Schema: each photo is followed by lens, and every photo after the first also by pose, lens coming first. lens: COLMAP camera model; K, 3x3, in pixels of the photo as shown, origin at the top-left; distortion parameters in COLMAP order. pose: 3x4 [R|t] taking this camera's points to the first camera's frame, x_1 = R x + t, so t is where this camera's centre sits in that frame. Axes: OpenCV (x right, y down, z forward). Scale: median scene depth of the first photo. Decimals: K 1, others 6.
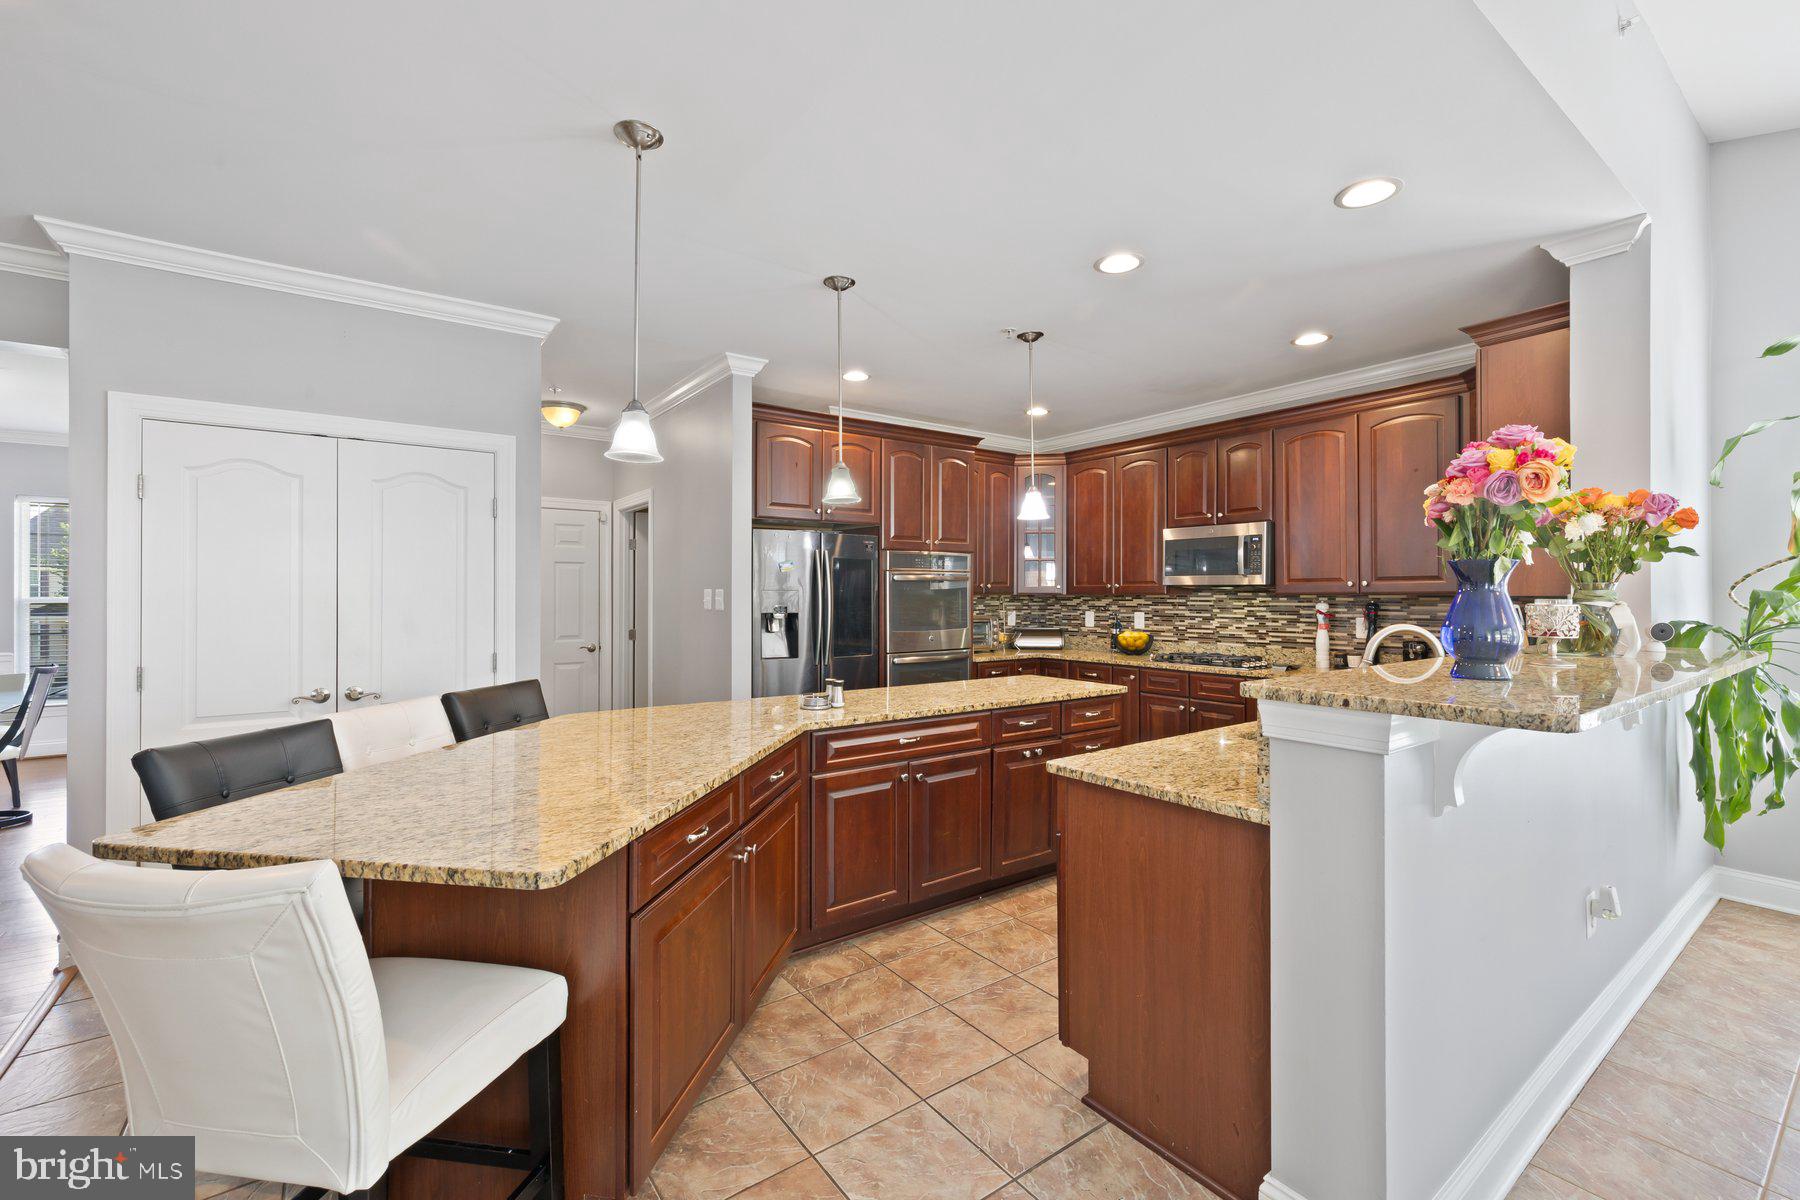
lens RADIAL K [[758.4, 0, 893.3], [0, 758.4, 595.9], [0, 0, 1]] dist [0.006291, -0.001435]
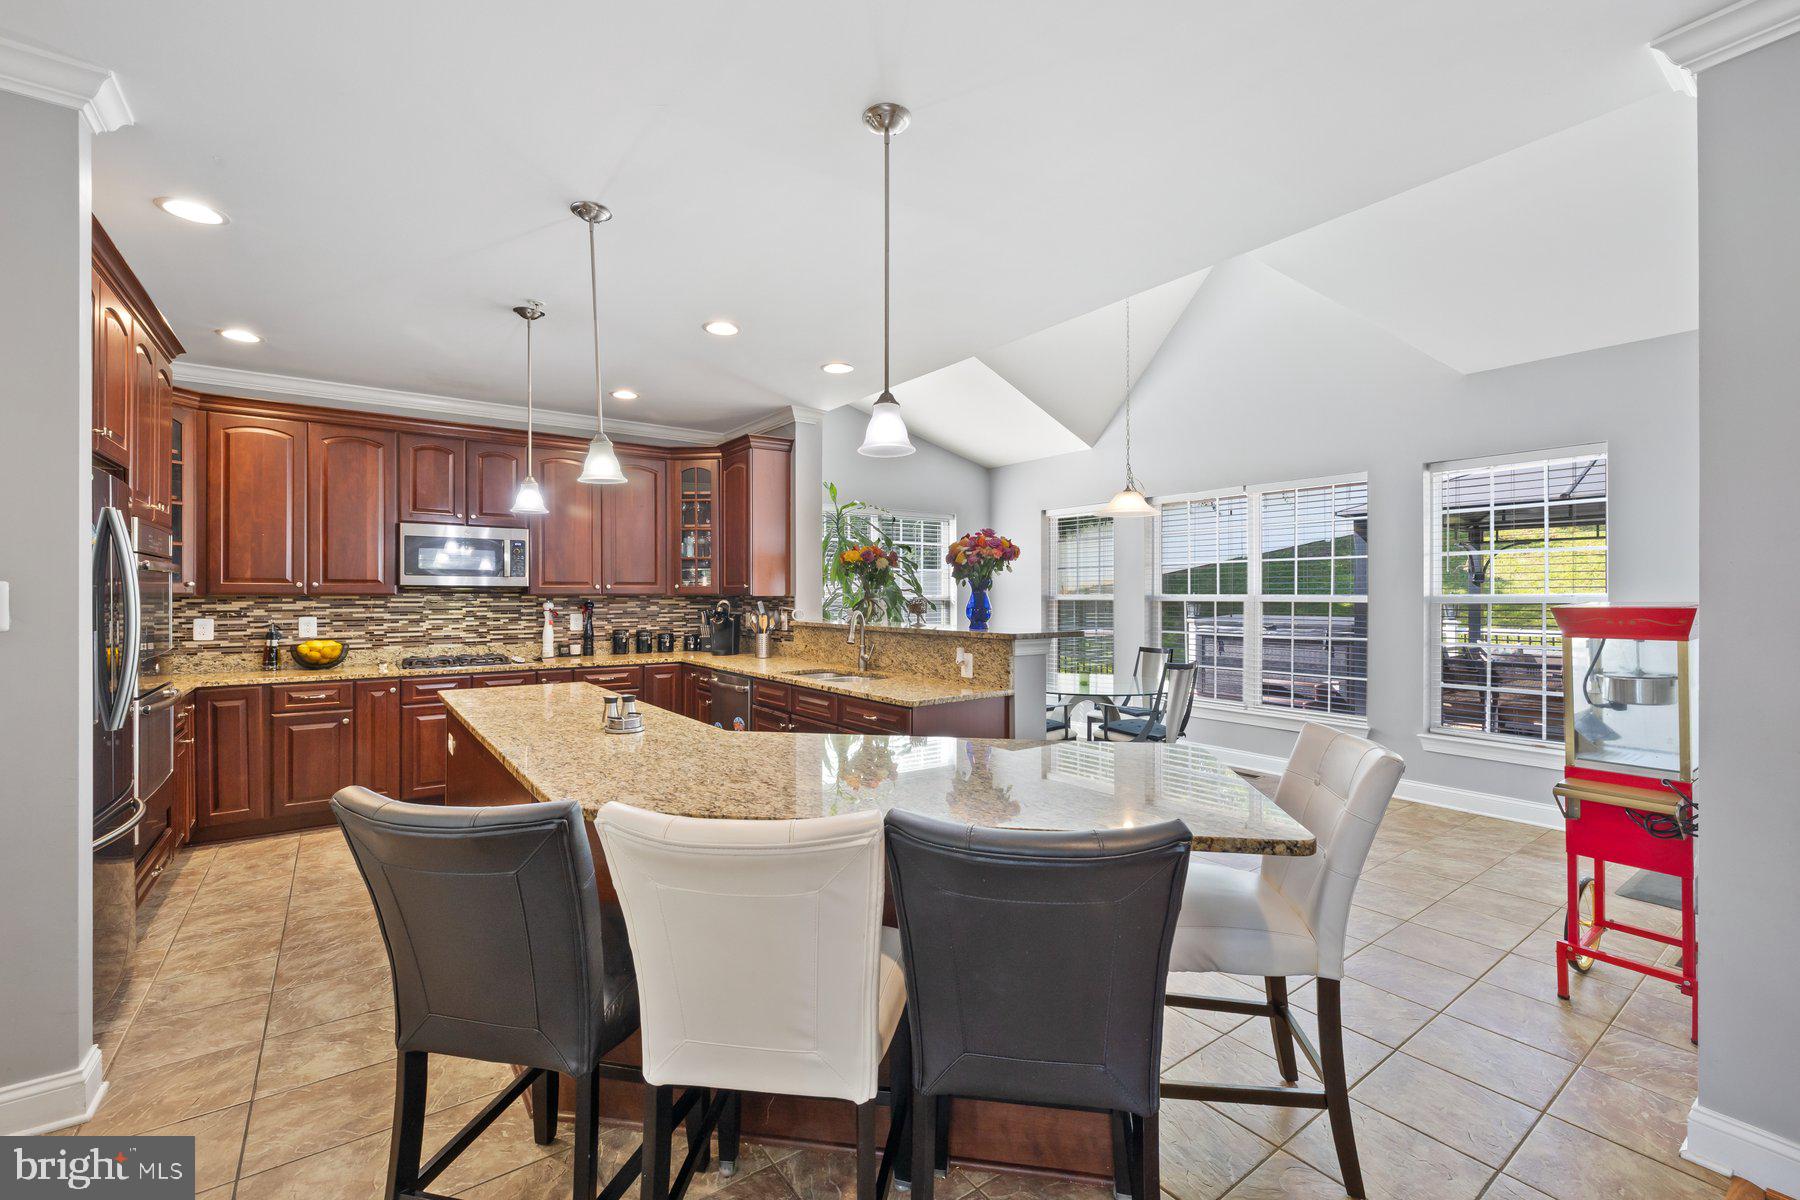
lens RADIAL K [[764.0, 0, 900.0], [0, 764.0, 600.0], [0, 0, 1]] dist [0.001723, -0.000803]
pose [[-0.012069, -0.003607, 0.999921, -0.559838], [0.002976, 0.999989, 0.003643, 0.002195], [-0.999923, 0.003020, -0.012059, 0.414905]]
